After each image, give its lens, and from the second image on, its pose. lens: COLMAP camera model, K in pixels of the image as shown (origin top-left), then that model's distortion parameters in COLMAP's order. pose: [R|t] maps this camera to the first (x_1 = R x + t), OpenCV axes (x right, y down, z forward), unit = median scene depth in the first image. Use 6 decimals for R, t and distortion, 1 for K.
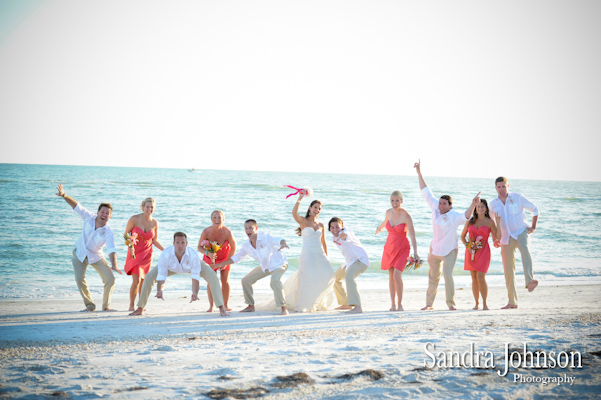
lens RADIAL K [[1257.4, 0, 303.4], [0, 1257.4, 194.7], [0, 0, 1]] dist [-0.007071, 0.000000]
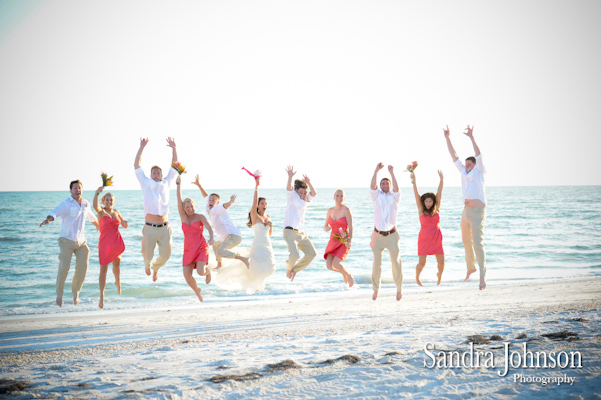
lens RADIAL K [[1257.4, 0, 300.2], [0, 1257.4, 200.0], [0, 0, 1]] dist [-0.007071, 0.000000]
pose [[0.998825, -0.042876, 0.022569, -0.009139], [0.043062, 0.999042, -0.007830, 0.003619], [-0.022212, 0.008792, 0.999715, -0.130079]]
